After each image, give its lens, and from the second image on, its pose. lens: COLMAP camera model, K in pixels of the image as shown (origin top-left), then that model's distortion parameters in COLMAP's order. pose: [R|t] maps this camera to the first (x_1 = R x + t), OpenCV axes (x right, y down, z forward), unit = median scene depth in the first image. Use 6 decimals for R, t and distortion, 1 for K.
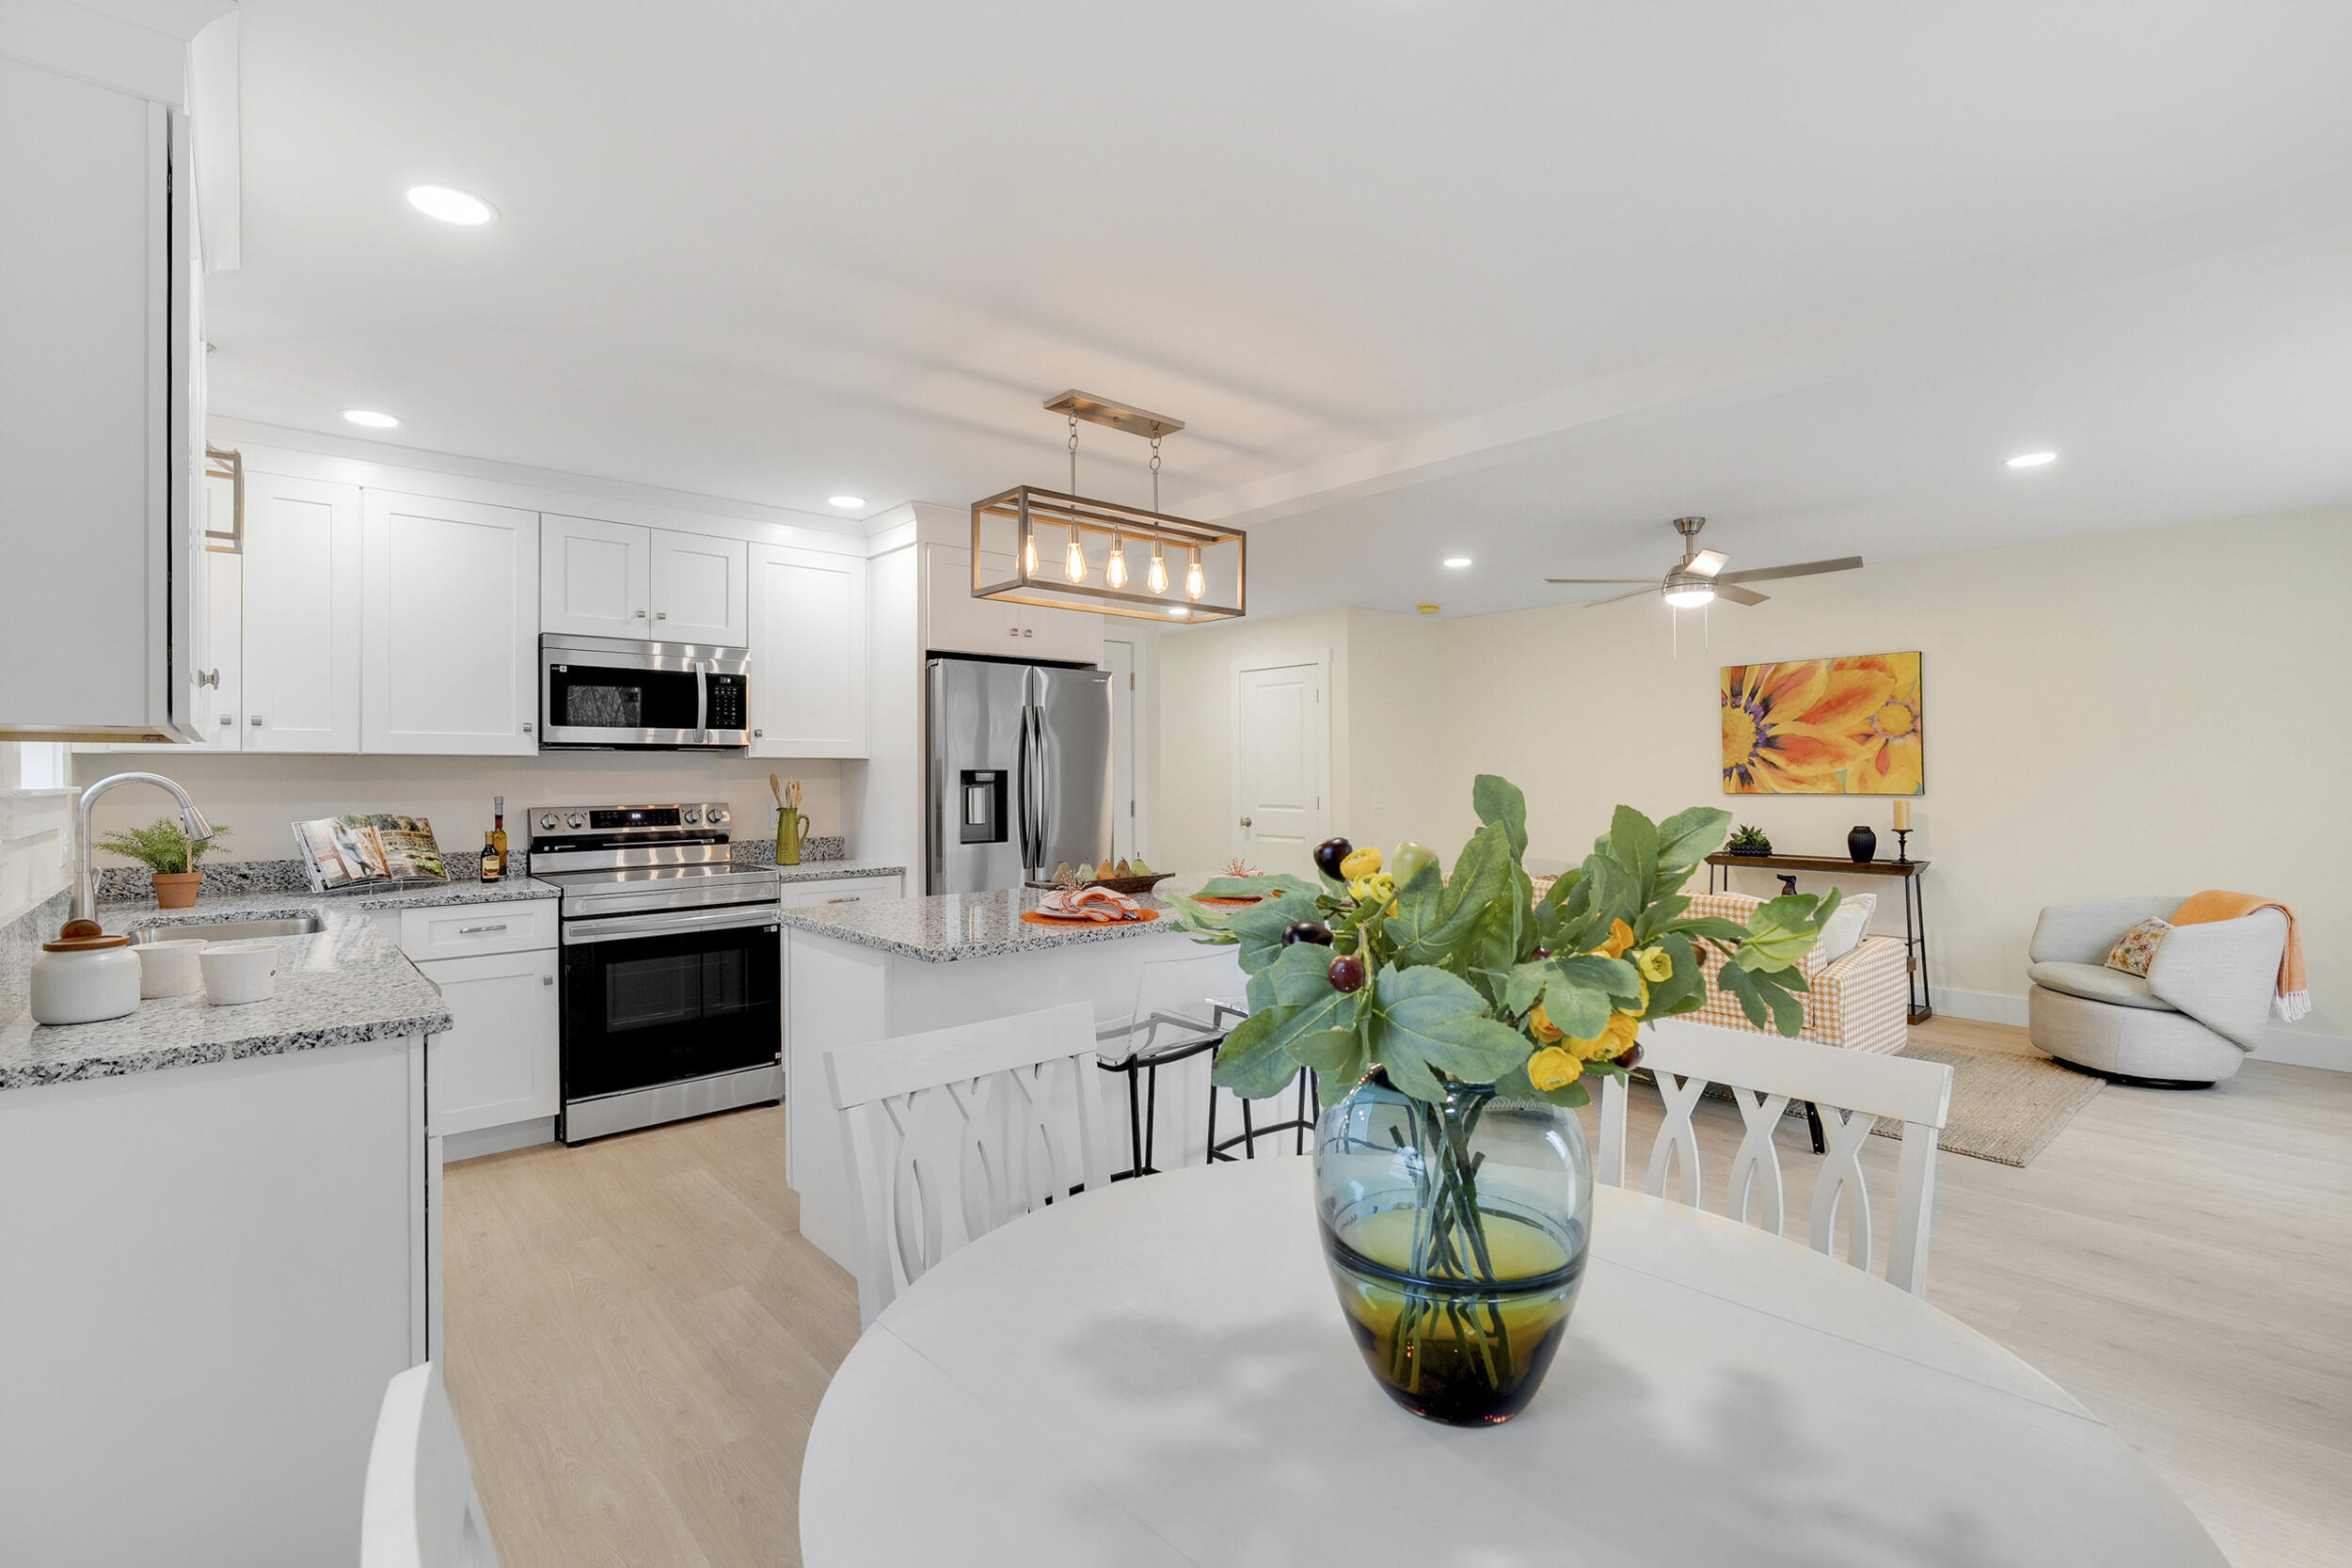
lens RADIAL K [[1064.8, 0, 1174.8], [0, 1064.8, 769.5], [0, 0, 1]] dist [-0.002834, -0.000014]
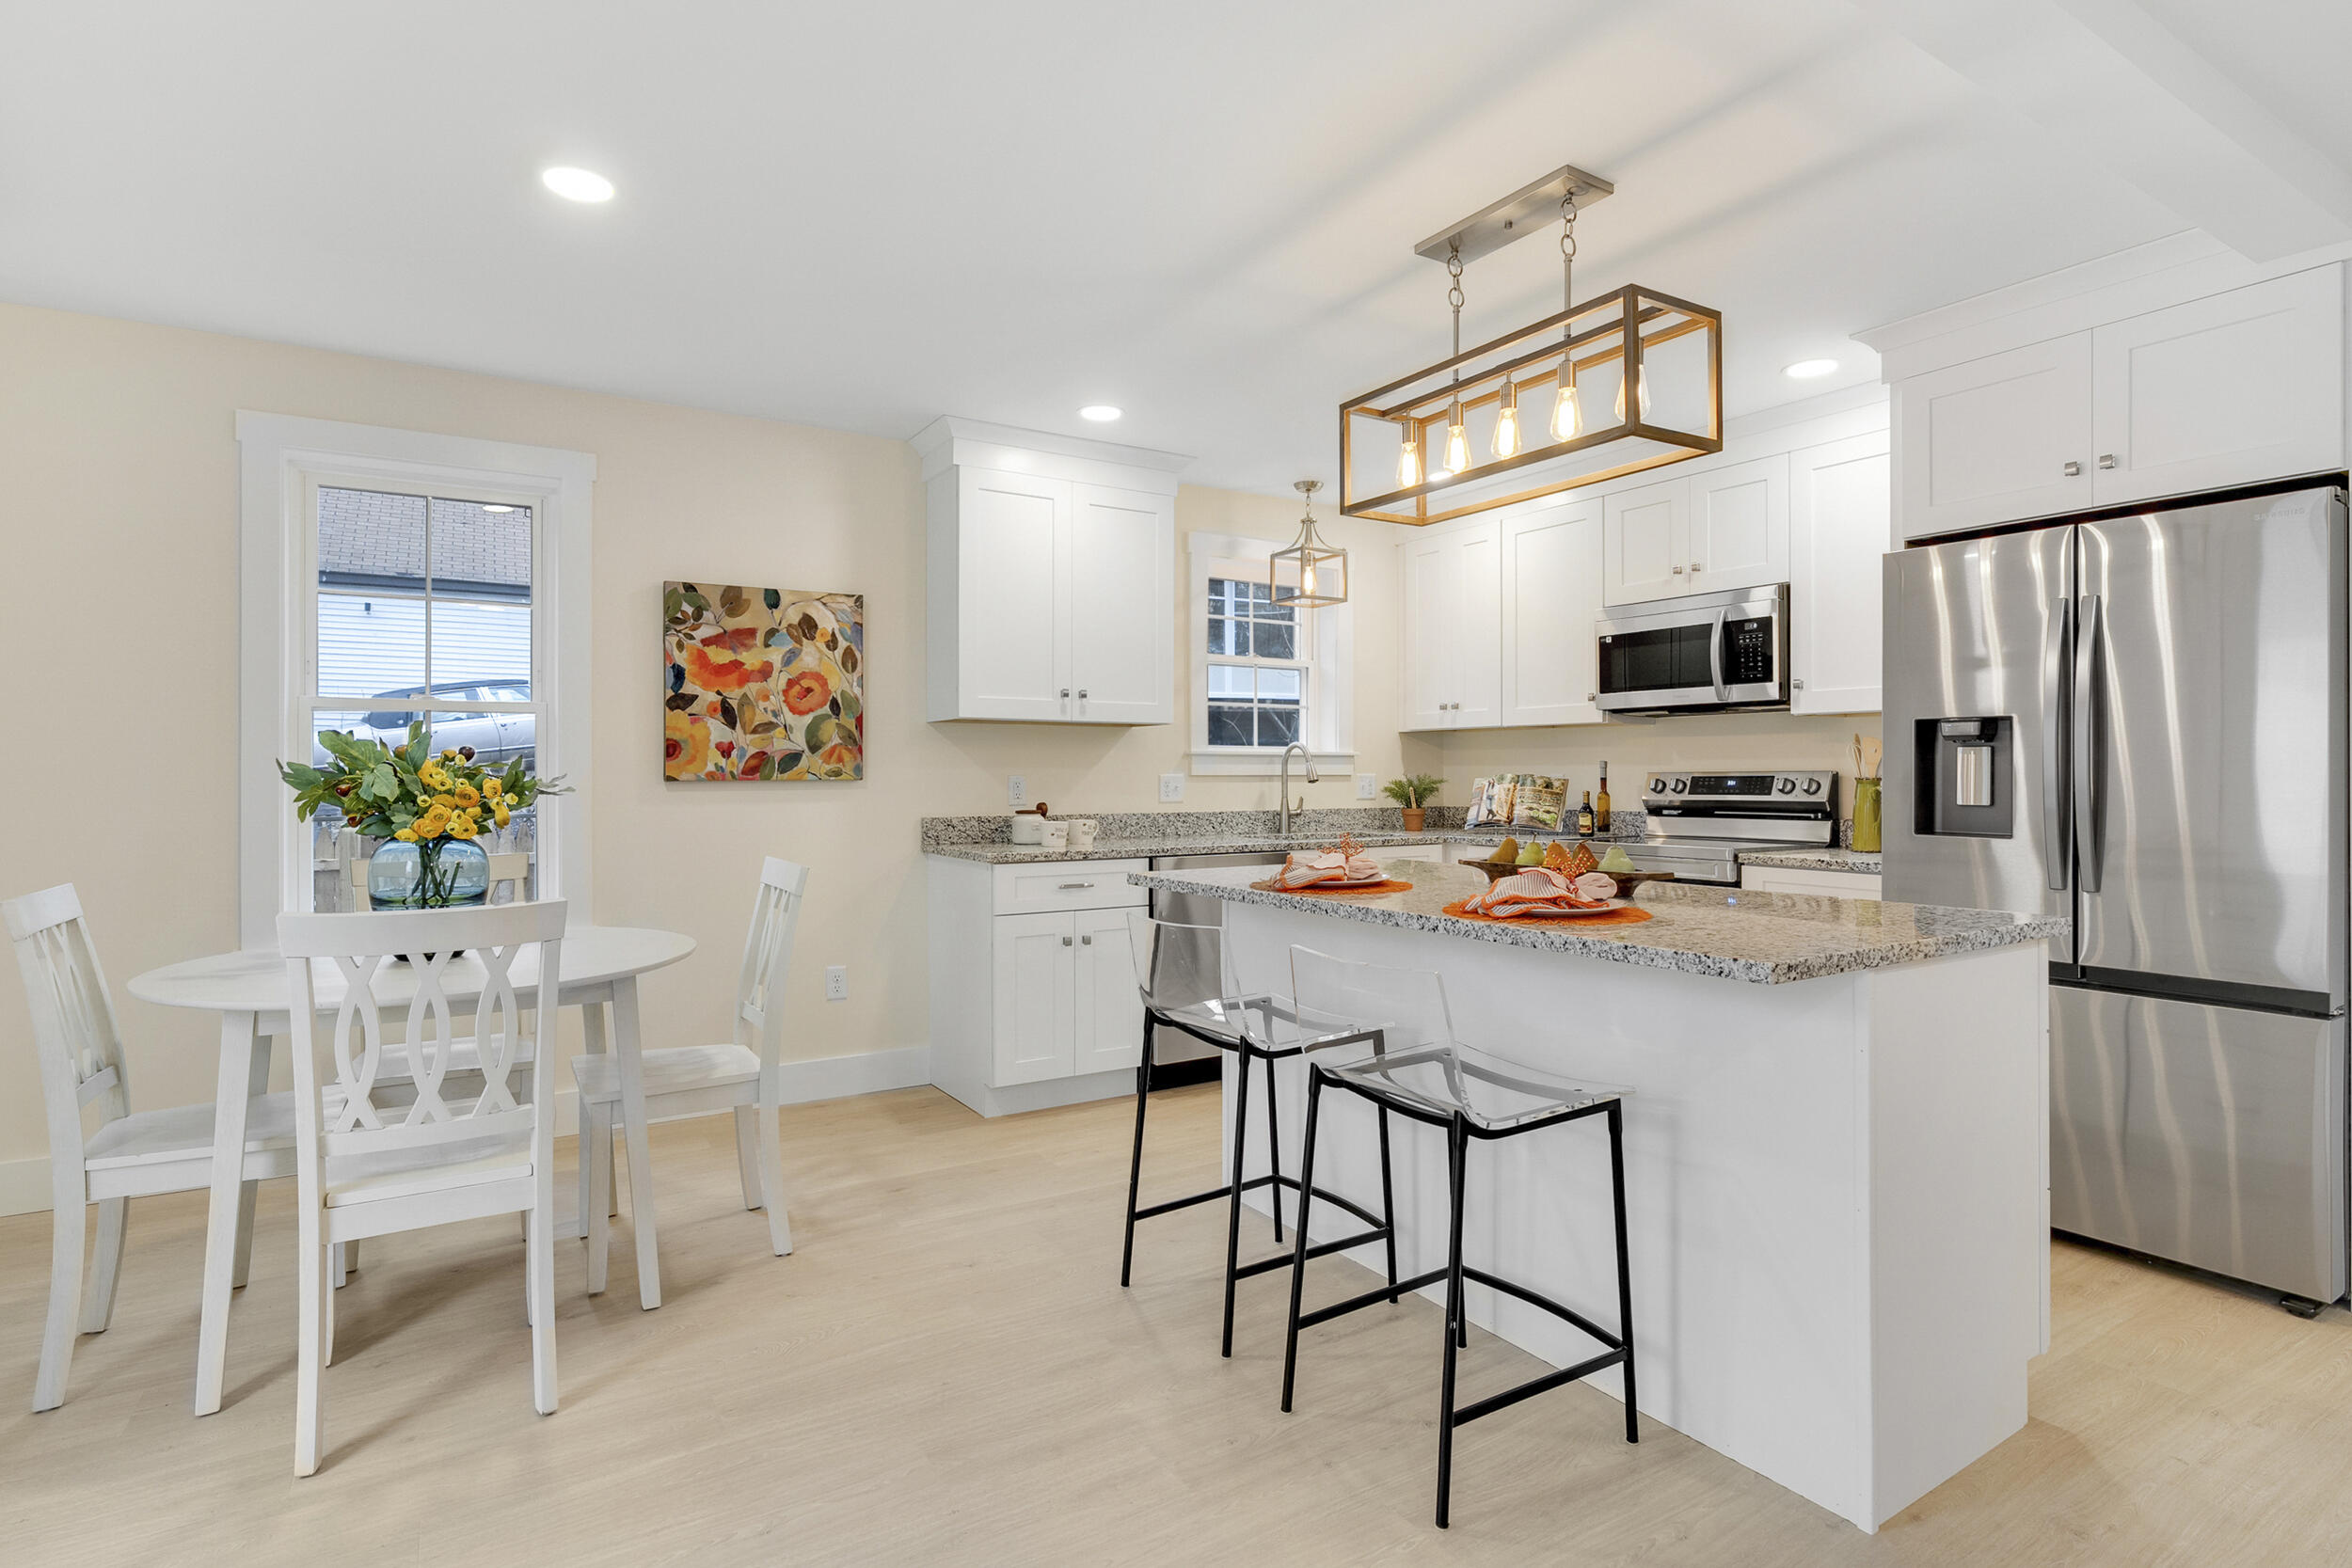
lens RADIAL K [[1184.8, 0, 1176.0], [0, 1184.8, 784.0], [0, 0, 1]] dist [-0.000147, -0.000499]
pose [[-0.161729, 0.013220, -0.986747, 0.611162], [0.006800, 0.999901, 0.012281, 0.029395], [0.986812, -0.004724, -0.161803, 0.711695]]
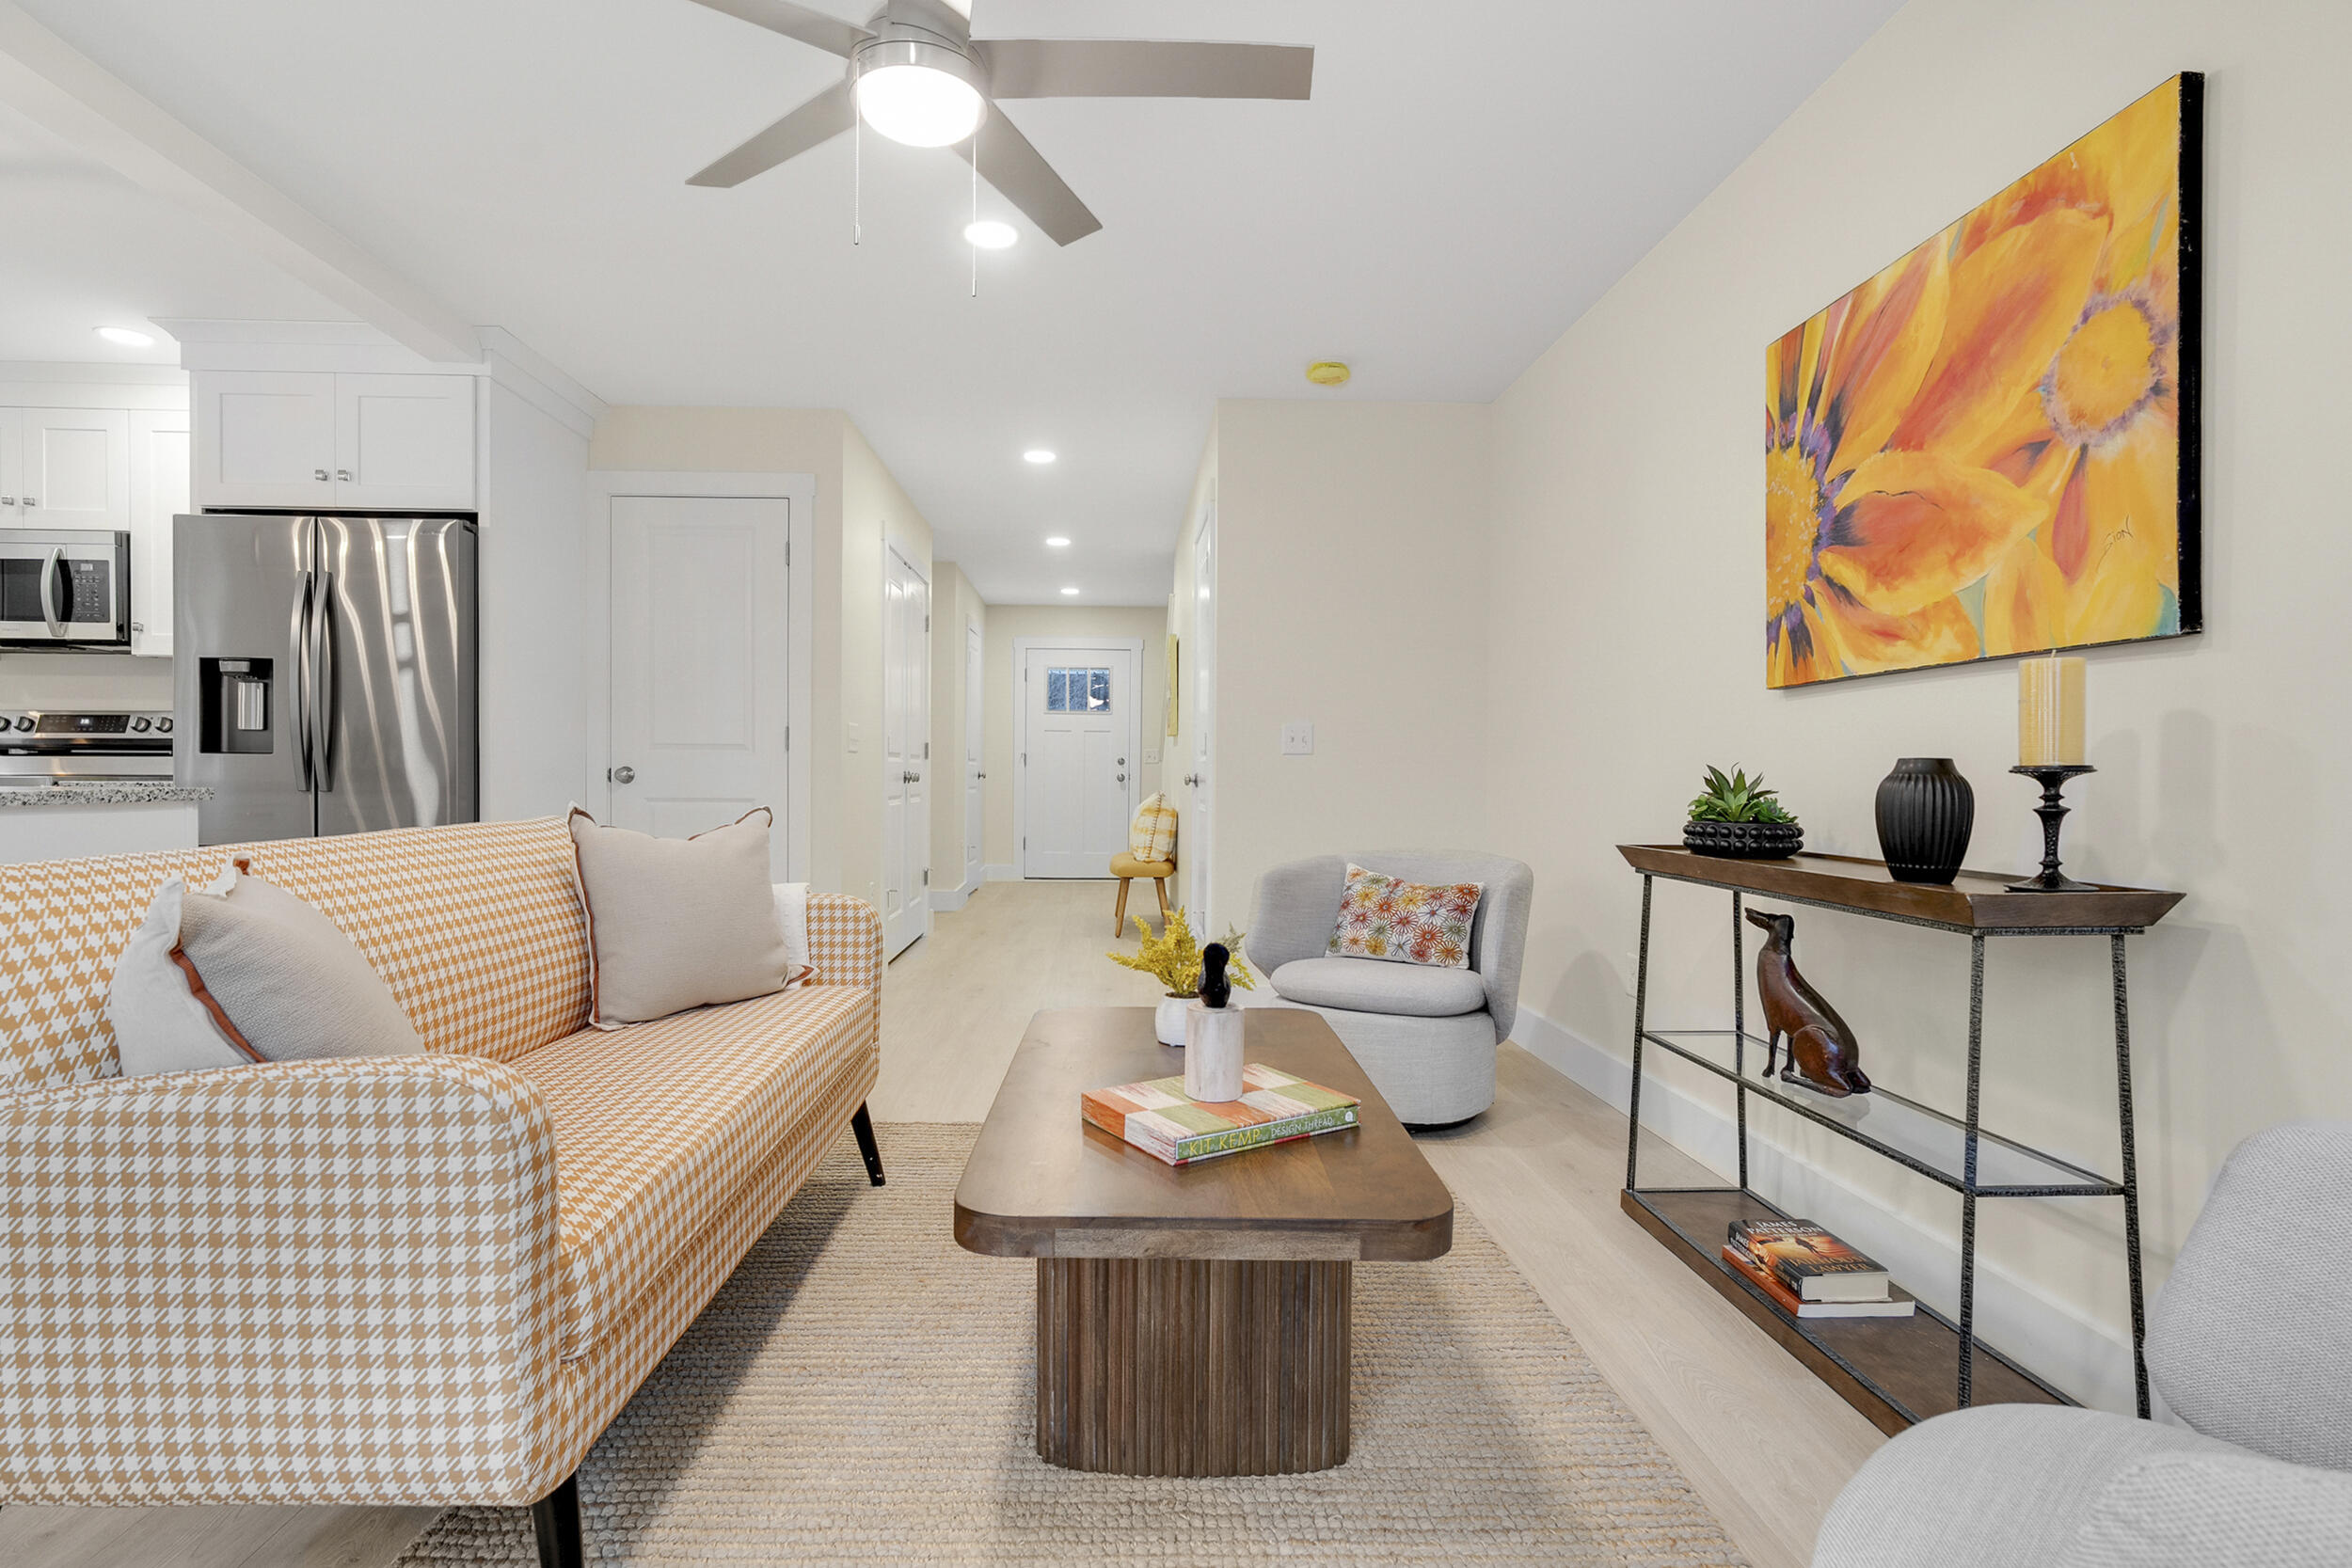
lens RADIAL K [[1179.7, 0, 1148.7], [0, 1179.7, 795.5], [0, 0, 1]] dist [-0.000143, 0.000019]
pose [[0.767356, 0.022815, -0.640815, 0.927170], [-0.009423, 0.999660, 0.024307, 0.077705], [0.641152, -0.012613, 0.767310, 0.826074]]
